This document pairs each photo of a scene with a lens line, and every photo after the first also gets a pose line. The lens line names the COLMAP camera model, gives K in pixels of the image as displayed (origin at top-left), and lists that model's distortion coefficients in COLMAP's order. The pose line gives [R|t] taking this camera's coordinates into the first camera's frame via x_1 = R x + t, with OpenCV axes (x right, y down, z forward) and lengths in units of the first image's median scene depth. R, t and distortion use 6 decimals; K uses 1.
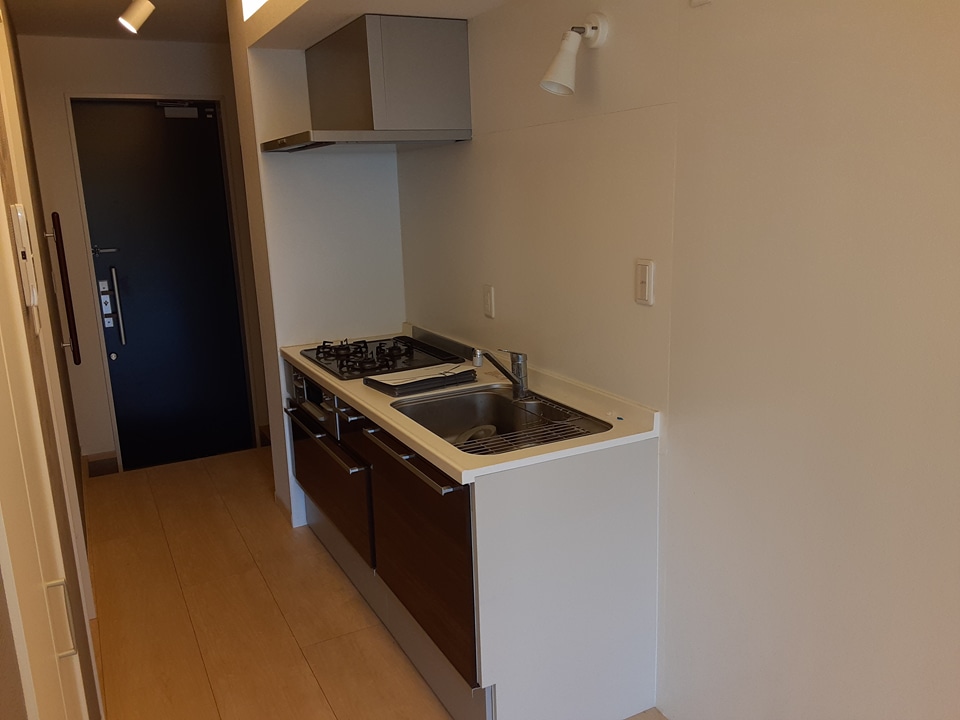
lens RADIAL K [[769.4, 0, 473.7], [0, 769.4, 362.7], [0, 0, 1]] dist [0.124122, -0.194429]
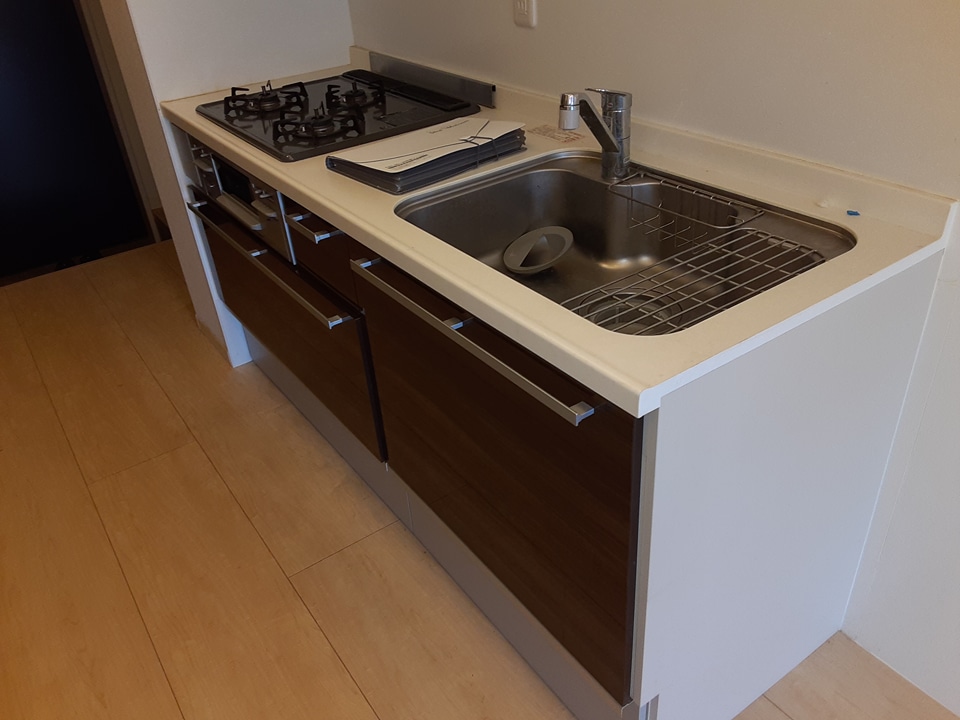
lens RADIAL K [[769.4, 0, 473.7], [0, 769.4, 362.7], [0, 0, 1]] dist [0.124122, -0.194429]
pose [[0.990504, -0.103151, 0.090893, -0.097761], [0.066808, 0.938941, 0.337531, -0.023141], [-0.120160, -0.328254, 0.936916, 0.384609]]
